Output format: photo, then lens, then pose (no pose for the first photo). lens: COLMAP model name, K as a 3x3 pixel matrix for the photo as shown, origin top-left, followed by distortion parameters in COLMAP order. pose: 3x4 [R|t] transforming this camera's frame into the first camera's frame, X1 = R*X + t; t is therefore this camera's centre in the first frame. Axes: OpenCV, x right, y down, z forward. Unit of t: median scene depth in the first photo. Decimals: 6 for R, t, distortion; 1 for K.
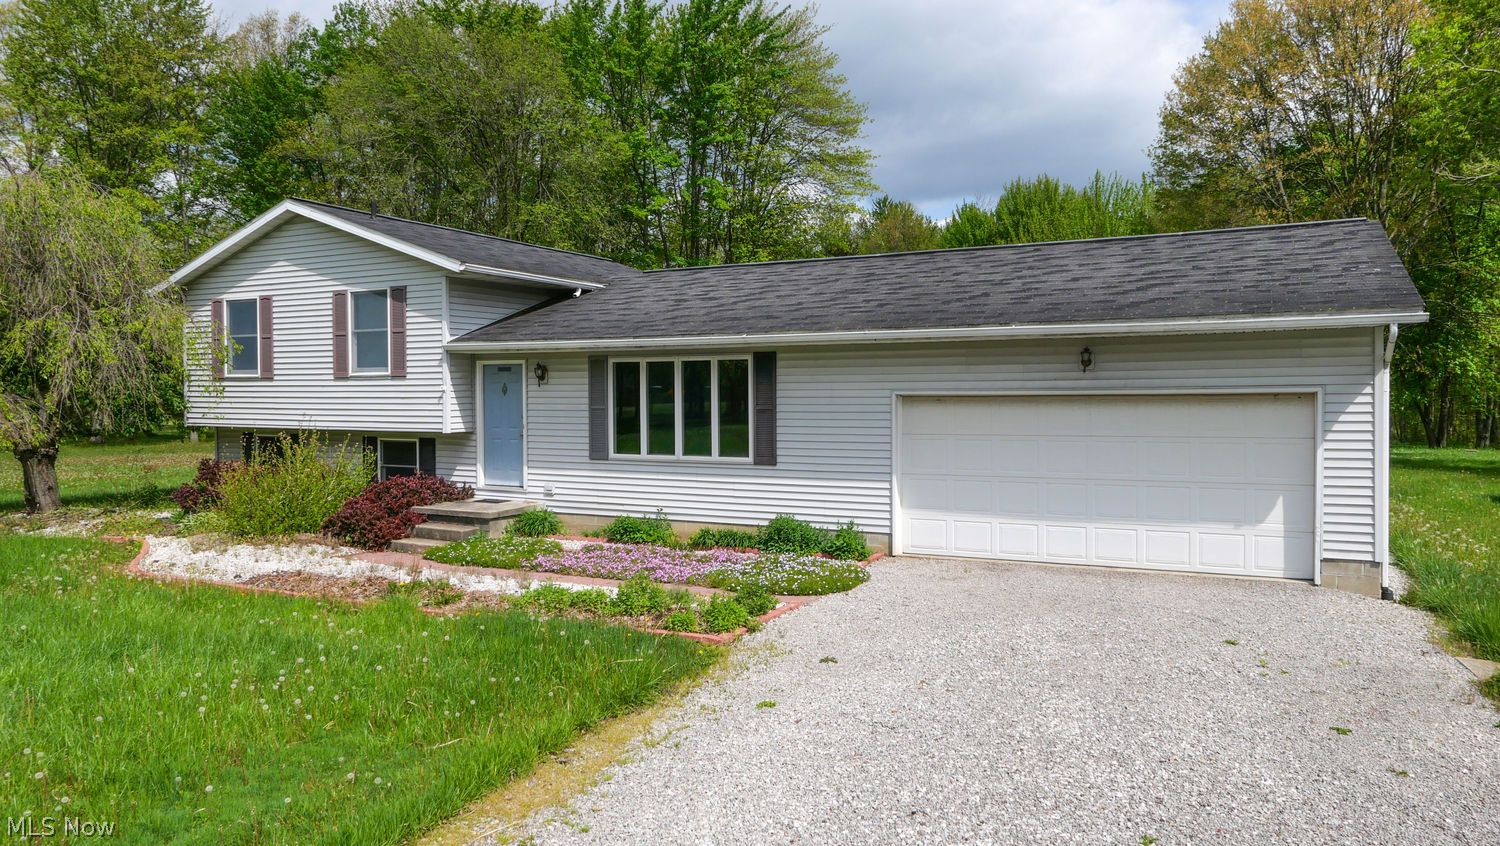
lens RADIAL K [[1035.9, 0, 749.9], [0, 1035.9, 400.7], [0, 0, 1]] dist [-0.002679, -0.000688]
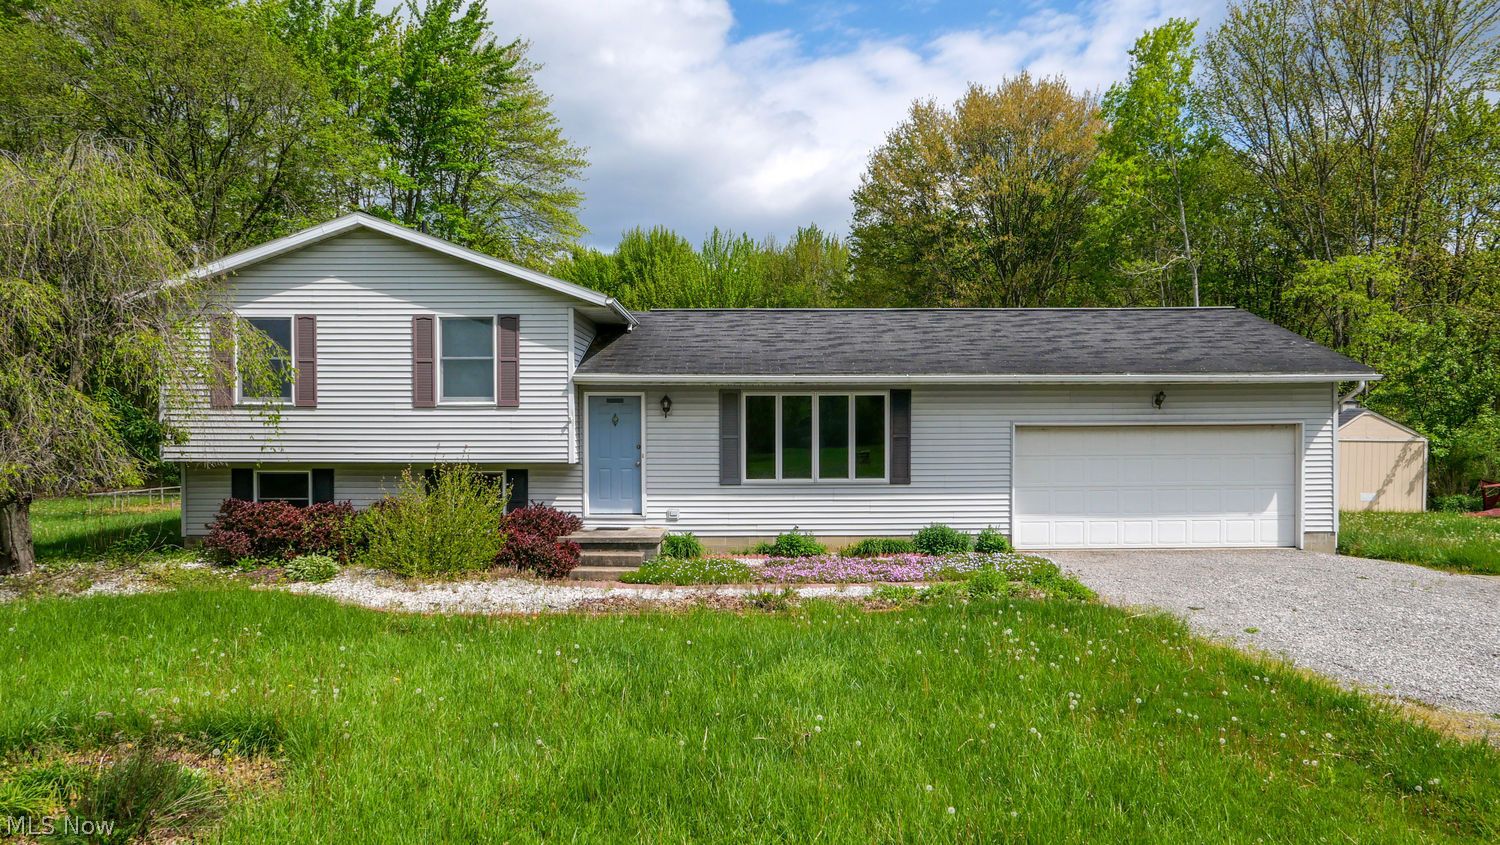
lens RADIAL K [[1066.8, 0, 750.0], [0, 1066.8, 422.5], [0, 0, 1]] dist [0.001872, 0.000730]
pose [[0.876882, 0.005580, 0.480673, -0.667517], [0.003275, 0.999840, -0.017581, 0.011145], [-0.480694, 0.016991, 0.876724, 0.003750]]
